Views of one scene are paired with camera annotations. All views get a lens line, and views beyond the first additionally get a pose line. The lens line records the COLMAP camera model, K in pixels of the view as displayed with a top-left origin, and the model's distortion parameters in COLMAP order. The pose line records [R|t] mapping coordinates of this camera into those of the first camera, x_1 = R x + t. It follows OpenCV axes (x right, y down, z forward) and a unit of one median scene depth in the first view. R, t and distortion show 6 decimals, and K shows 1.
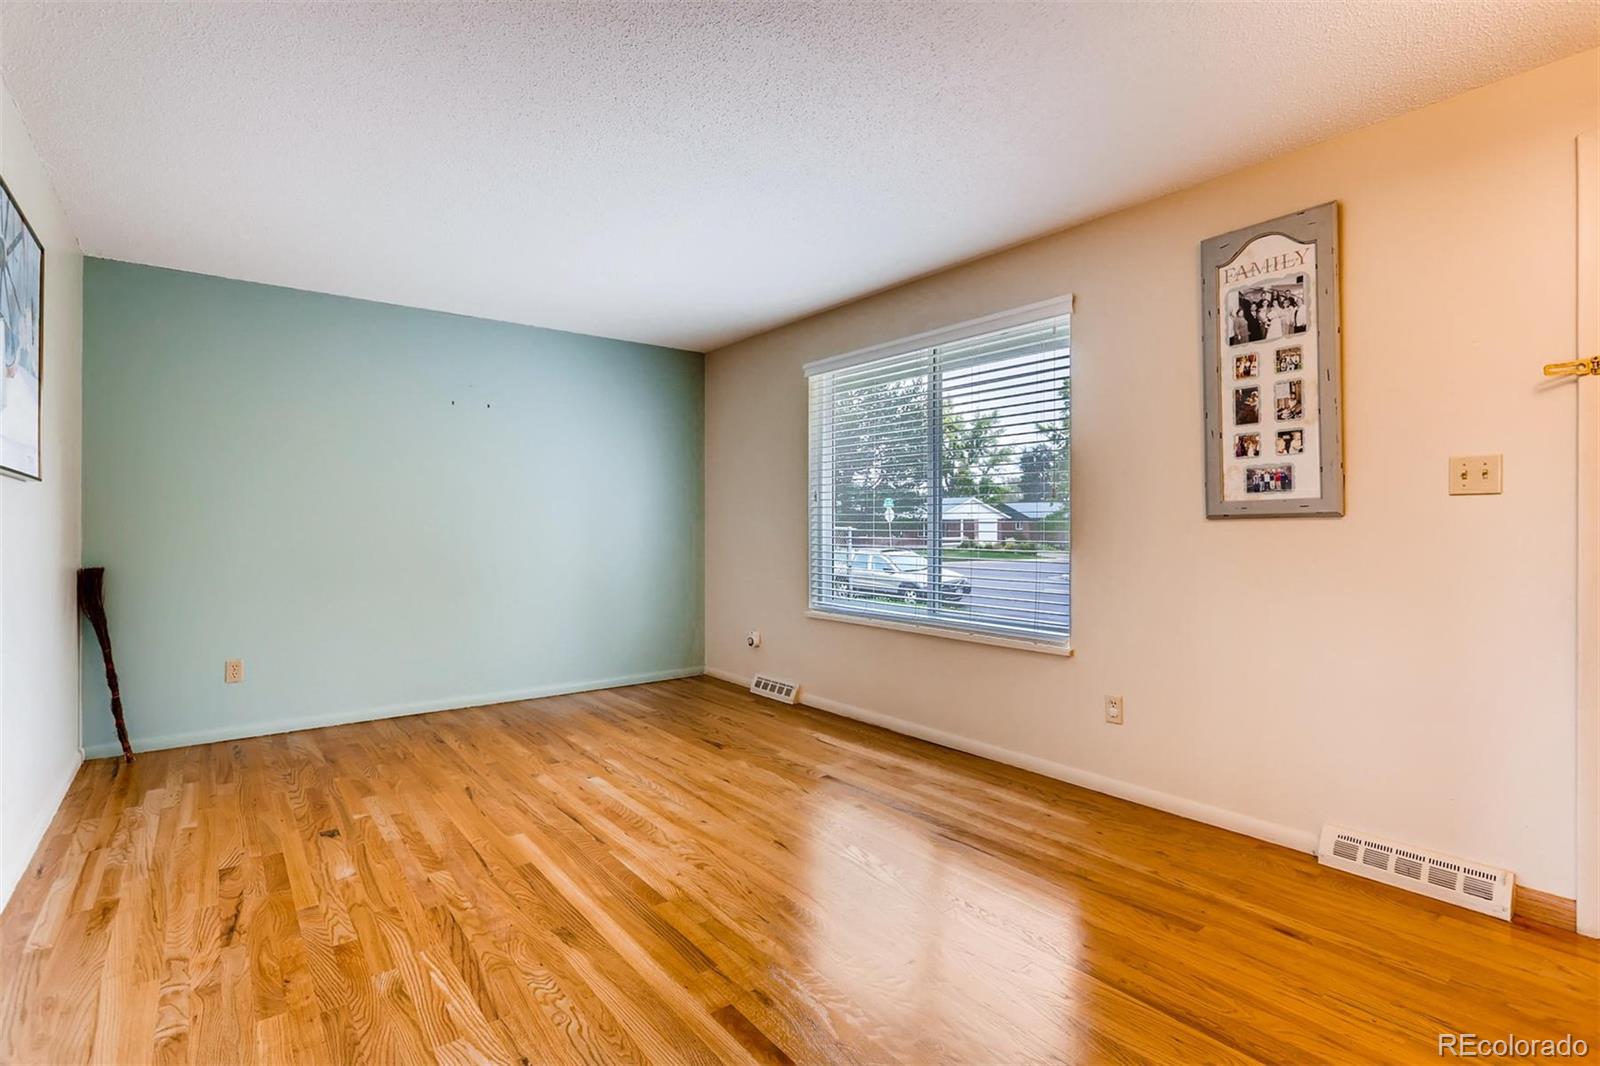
lens RADIAL K [[761.0, 0, 800.0], [0, 761.0, 528.5], [0, 0, 1]] dist [-0.010190, 0.004014]
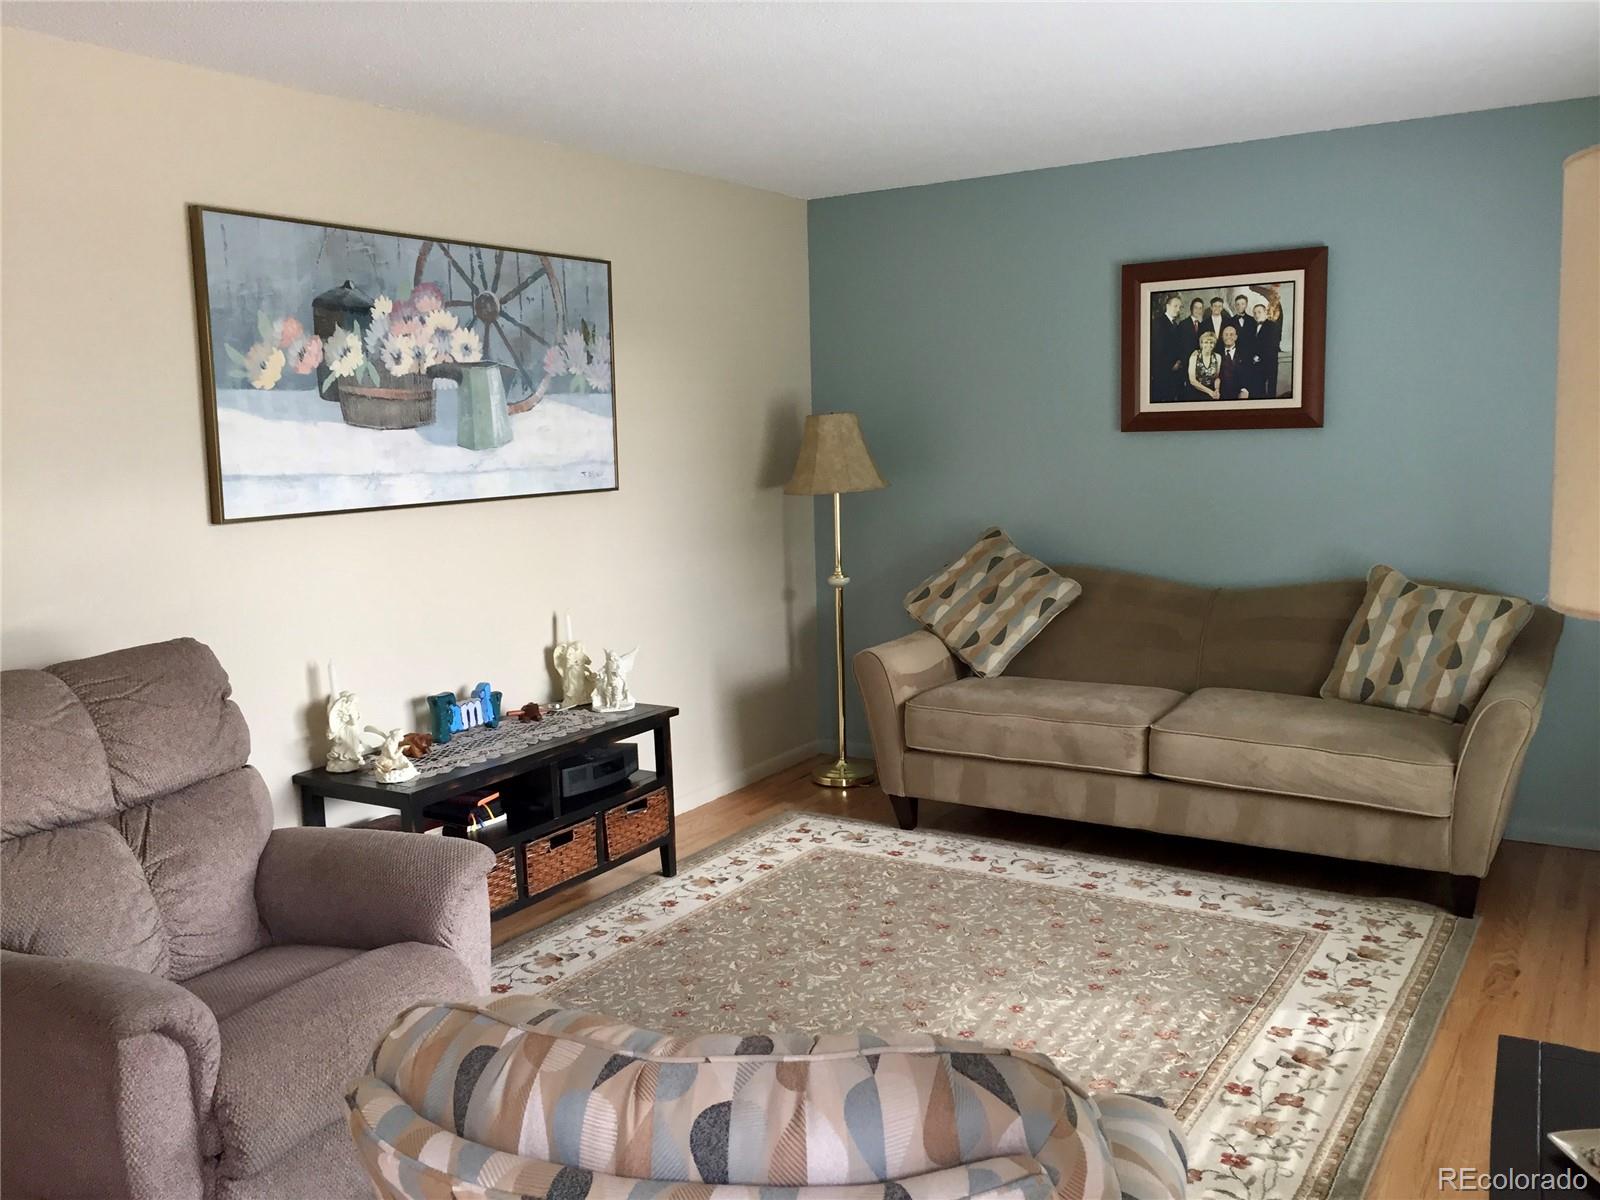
lens RADIAL K [[1365.4, 0, 808.7], [0, 1365.4, 594.9], [0, 0, 1]] dist [0.070807, -0.084875]
pose [[0.352339, 0.112509, -0.929085, 0.654995], [0.024877, 0.991271, 0.129474, -0.119462], [0.935542, -0.068731, 0.346464, 0.440763]]
